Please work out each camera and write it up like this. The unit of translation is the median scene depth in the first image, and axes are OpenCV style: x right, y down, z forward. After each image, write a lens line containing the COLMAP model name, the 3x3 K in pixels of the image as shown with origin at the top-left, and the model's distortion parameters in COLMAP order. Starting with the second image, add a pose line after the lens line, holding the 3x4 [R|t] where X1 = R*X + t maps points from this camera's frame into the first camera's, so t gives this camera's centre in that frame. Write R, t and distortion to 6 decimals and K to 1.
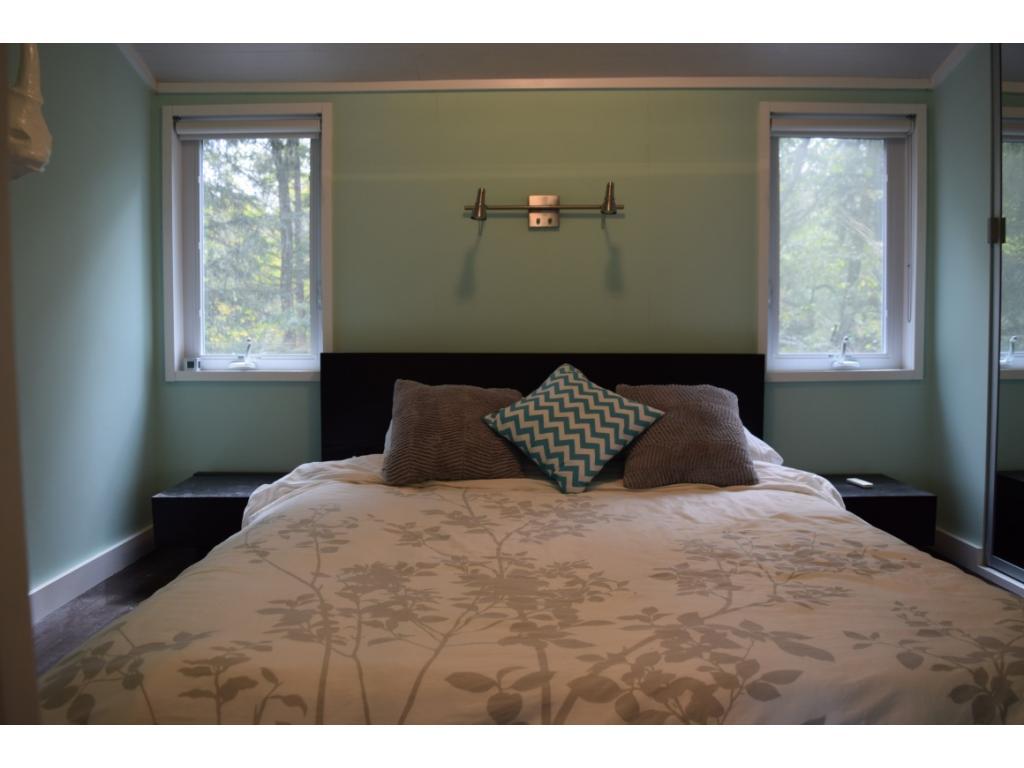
lens RADIAL K [[803.2, 0, 512.0], [0, 803.2, 384.0], [0, 0, 1]] dist [-0.084147, 0.009152]
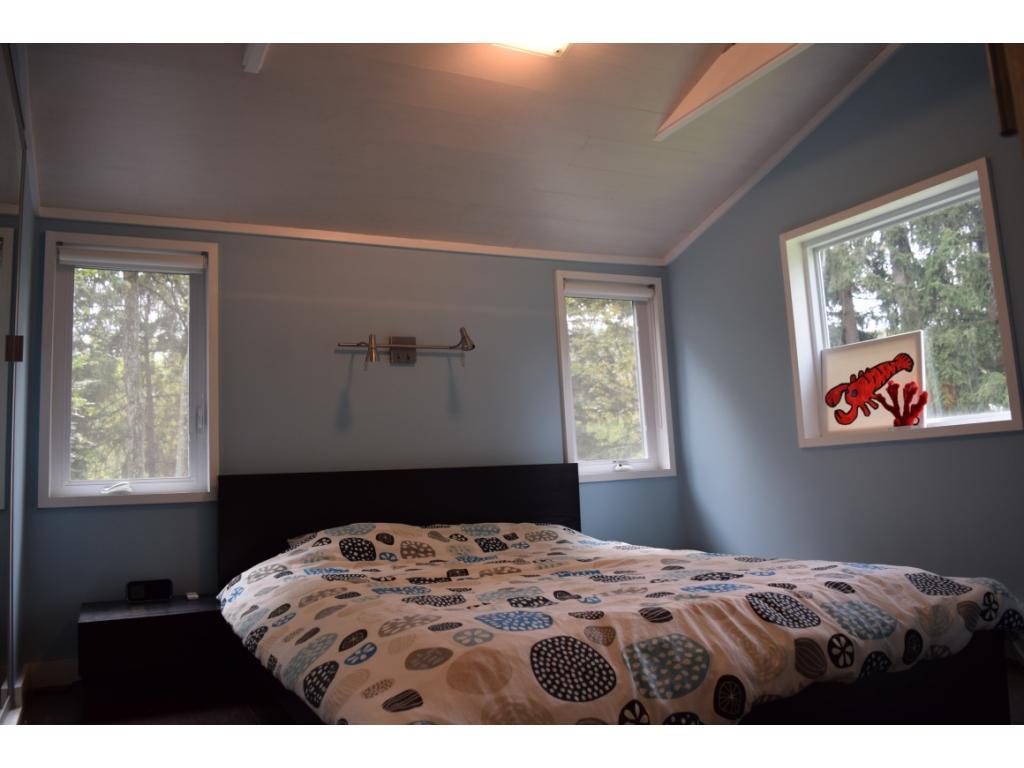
lens RADIAL K [[803.2, 0, 512.0], [0, 803.2, 384.0], [0, 0, 1]] dist [-0.084147, 0.009152]
pose [[0.889066, 0.010496, 0.457658, -0.362868], [0.076426, 0.982303, -0.170997, 0.052701], [-0.451354, 0.187004, 0.872530, -0.101031]]
